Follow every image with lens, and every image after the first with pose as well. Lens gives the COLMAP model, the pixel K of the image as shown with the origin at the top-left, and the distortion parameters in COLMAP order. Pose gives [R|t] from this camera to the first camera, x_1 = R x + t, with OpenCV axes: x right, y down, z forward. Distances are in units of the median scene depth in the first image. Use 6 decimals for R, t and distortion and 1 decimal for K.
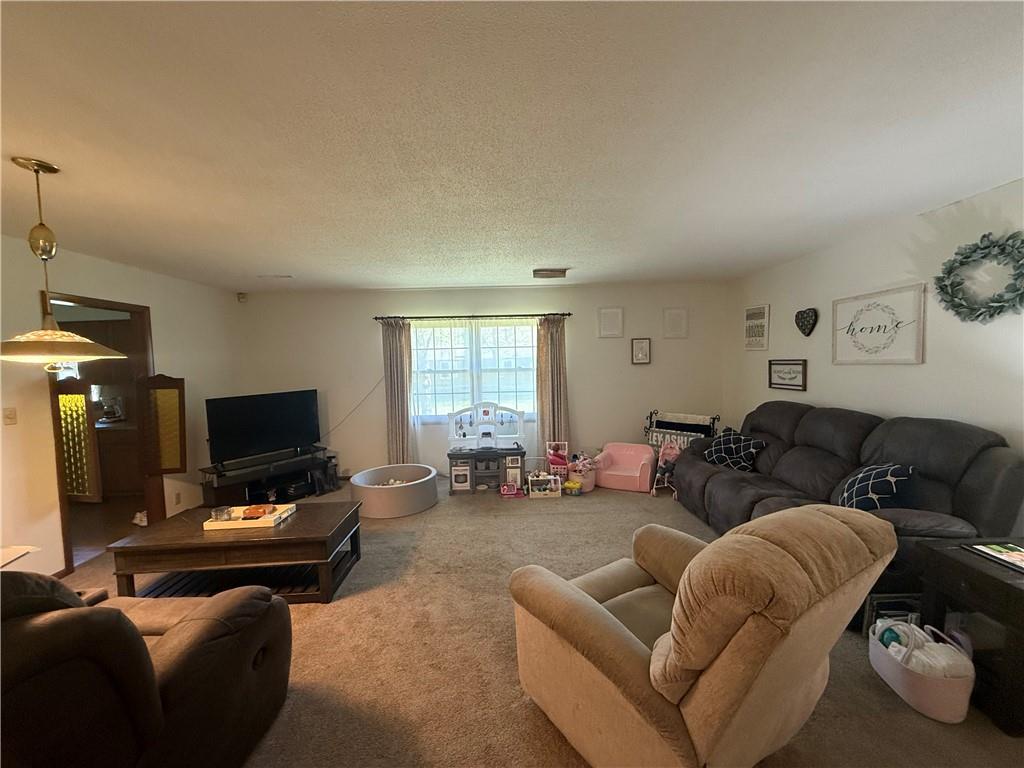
lens RADIAL K [[409.1, 0, 512.8], [0, 409.1, 383.9], [0, 0, 1]] dist [0.003100, 0.000449]
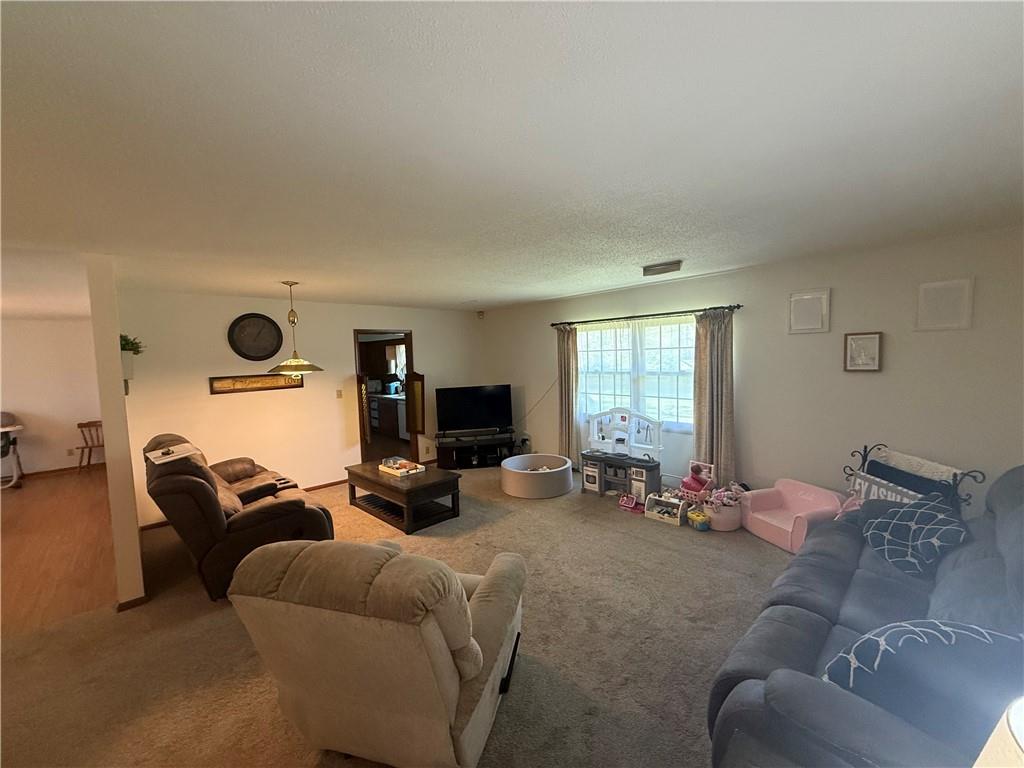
lens RADIAL K [[409.1, 0, 508.4], [0, 409.1, 383.4], [0, 0, 1]] dist [0.003100, 0.000449]
pose [[0.673291, 0.052820, -0.737489, 0.462682], [-0.026498, 0.998528, 0.047324, -0.051010], [0.738903, -0.012321, 0.673699, 0.147286]]
